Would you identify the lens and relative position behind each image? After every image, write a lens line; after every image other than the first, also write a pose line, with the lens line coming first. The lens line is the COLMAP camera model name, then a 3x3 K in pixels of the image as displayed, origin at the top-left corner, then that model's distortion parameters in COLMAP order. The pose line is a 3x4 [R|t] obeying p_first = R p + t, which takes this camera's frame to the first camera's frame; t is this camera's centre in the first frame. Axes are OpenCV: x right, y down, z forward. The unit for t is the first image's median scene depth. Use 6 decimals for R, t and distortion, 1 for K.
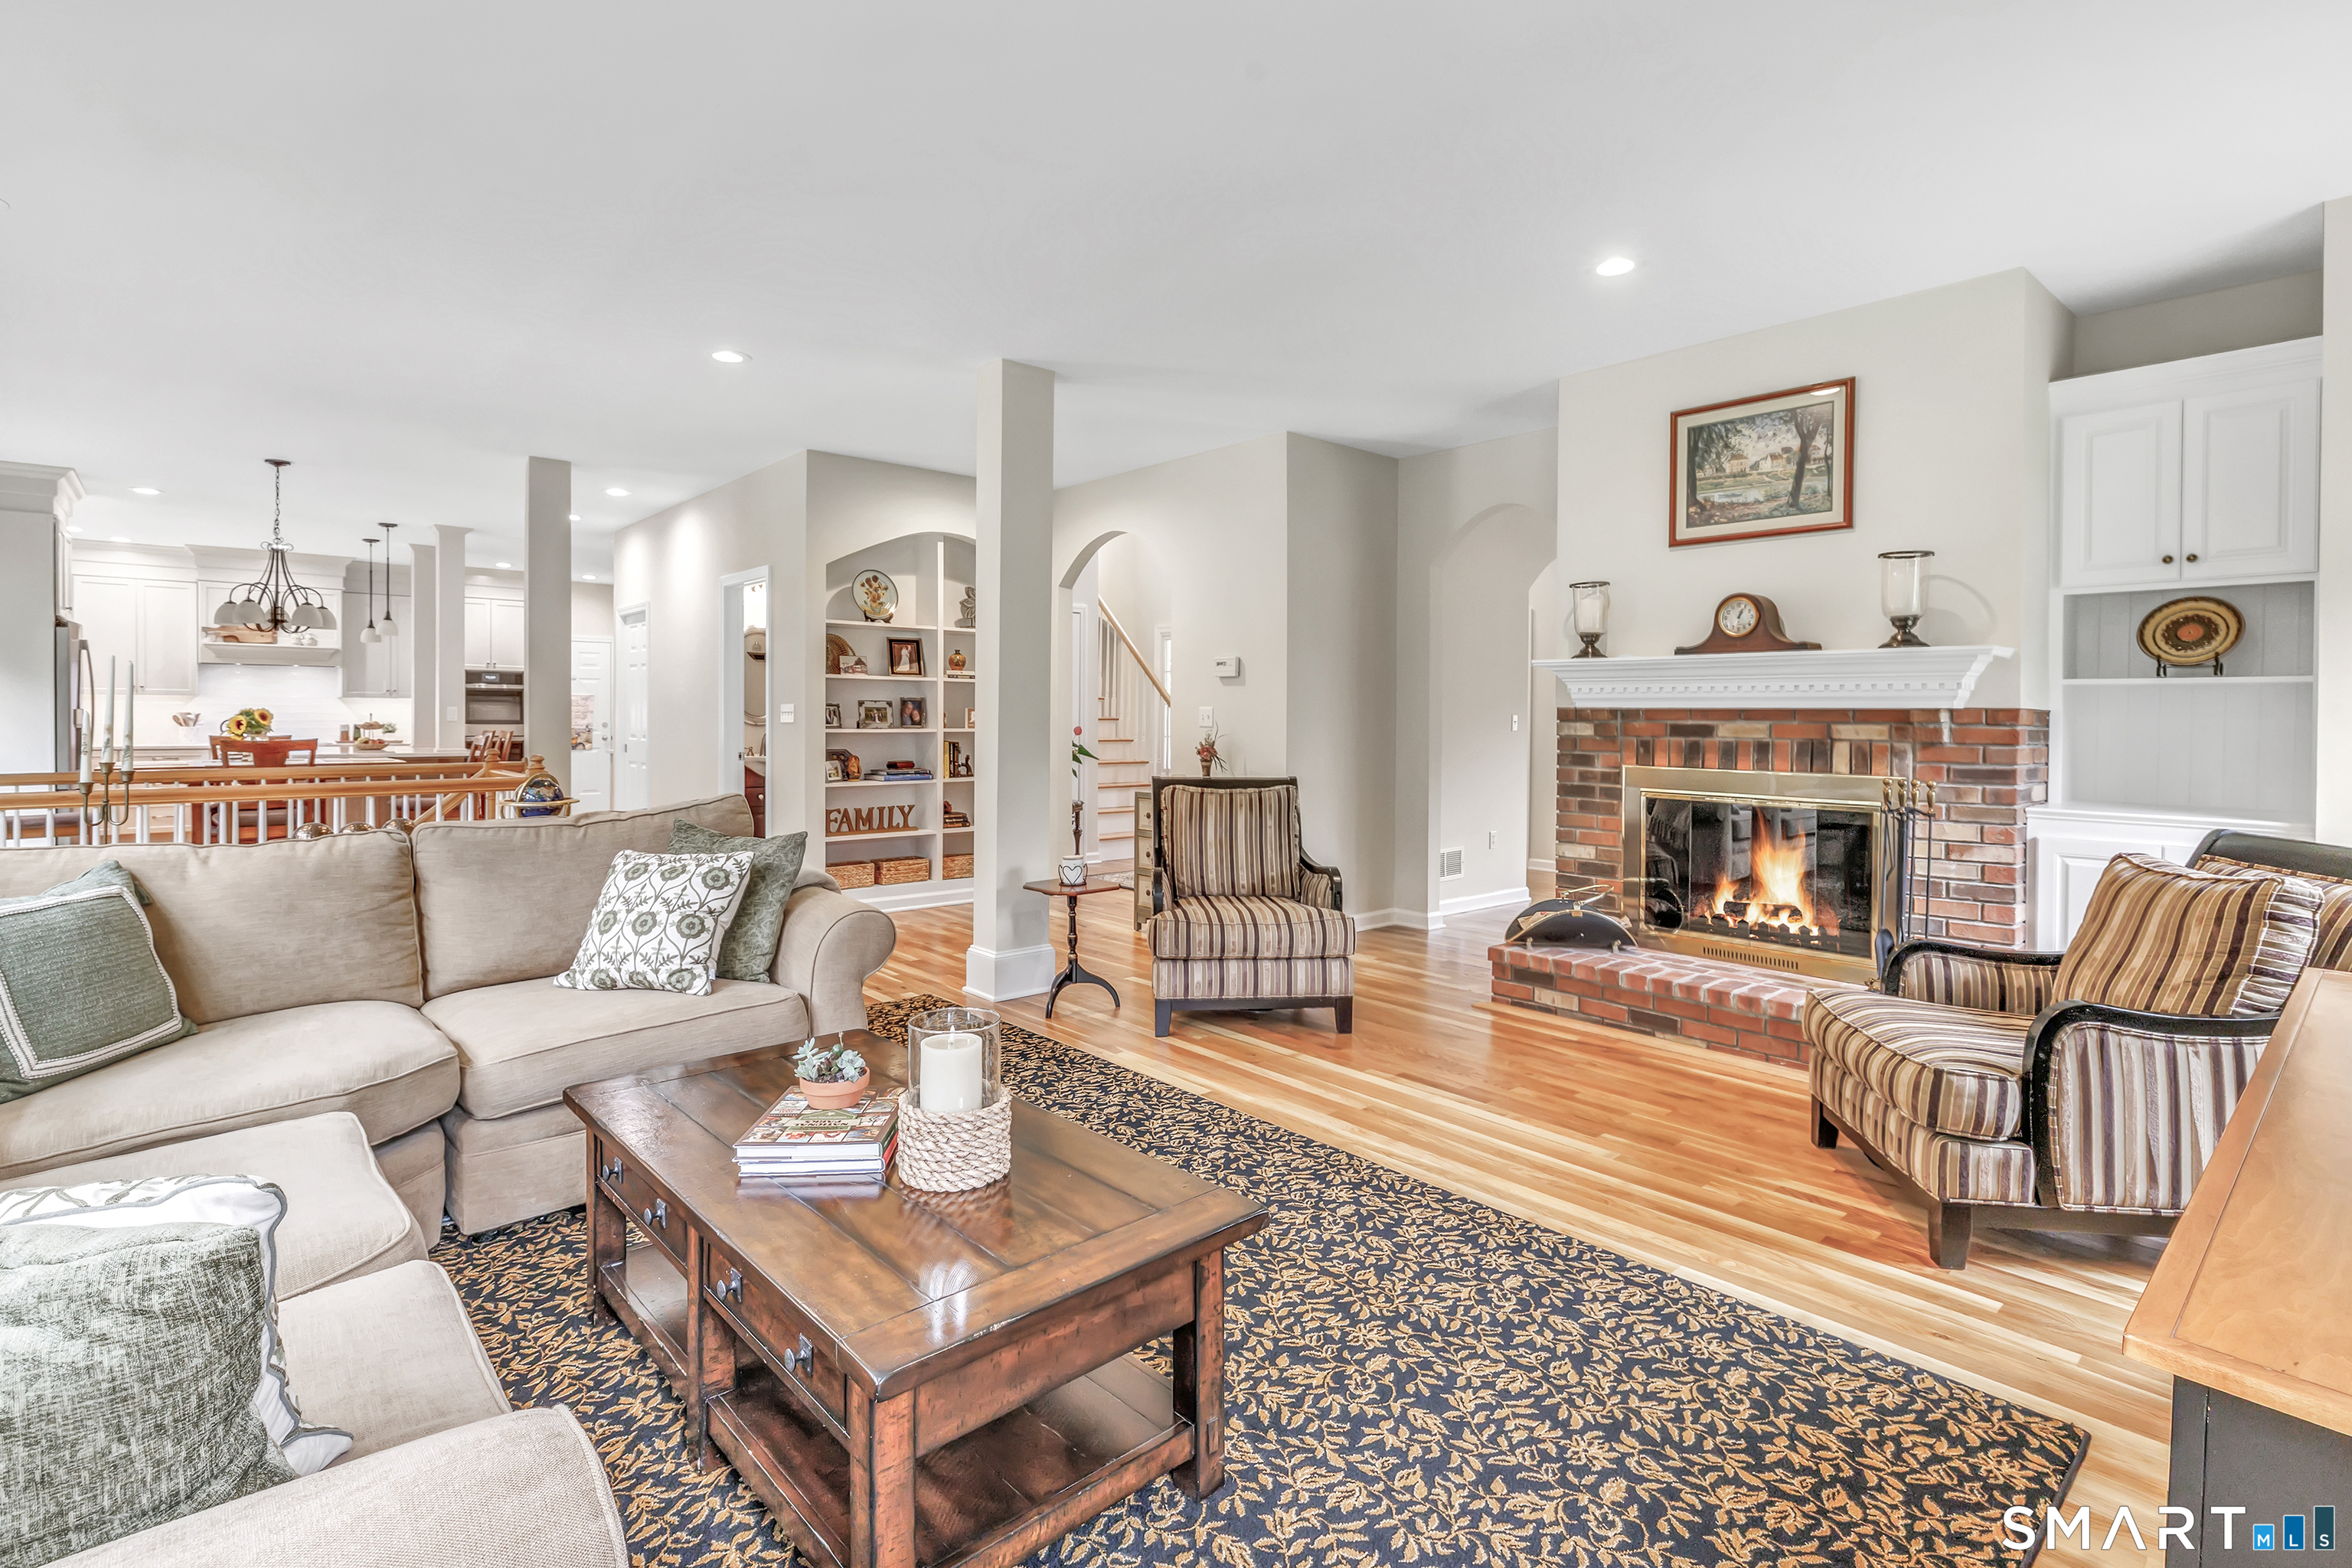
lens RADIAL K [[1097.8, 0, 1168.4], [0, 1097.8, 714.0], [0, 0, 1]] dist [0.000528, -0.000071]
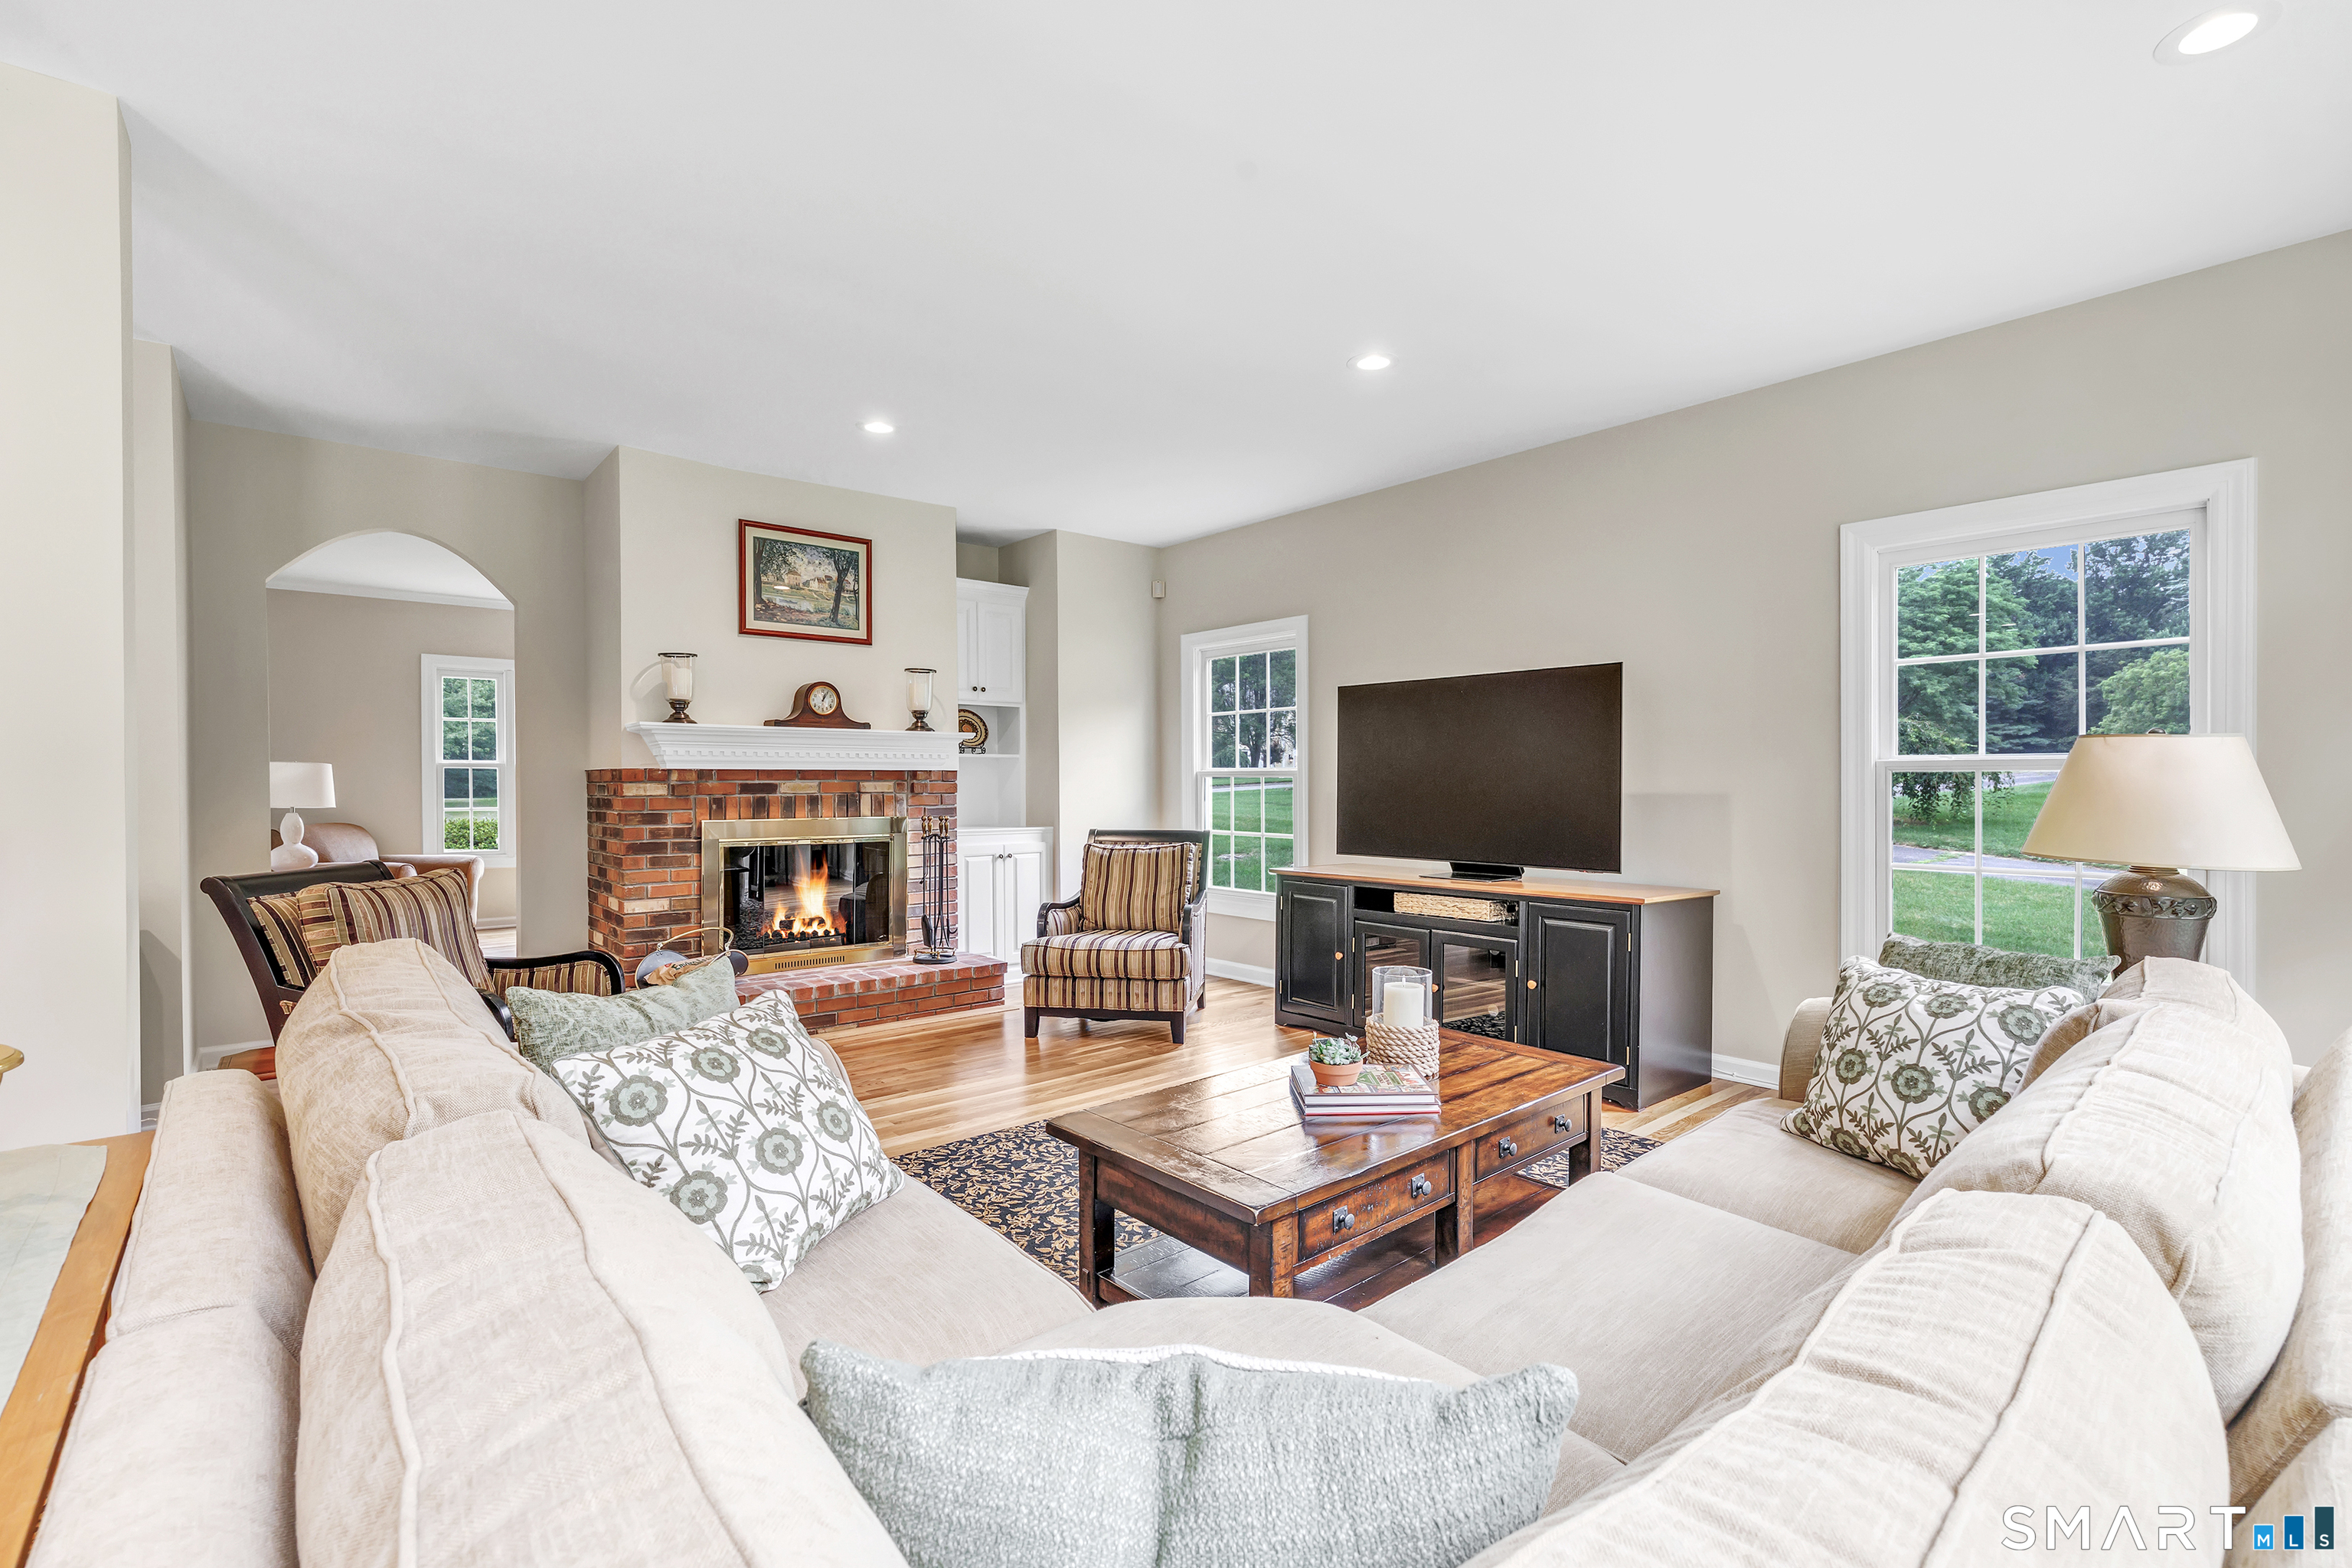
lens RADIAL K [[1060.7, 0, 1167.7], [0, 1060.7, 778.0], [0, 0, 1]] dist [-0.008680, 0.000760]
pose [[0.036944, -0.006971, 0.999293, -0.710975], [0.002224, 0.999974, 0.006894, -0.003409], [-0.999315, 0.001968, 0.036958, 0.532324]]
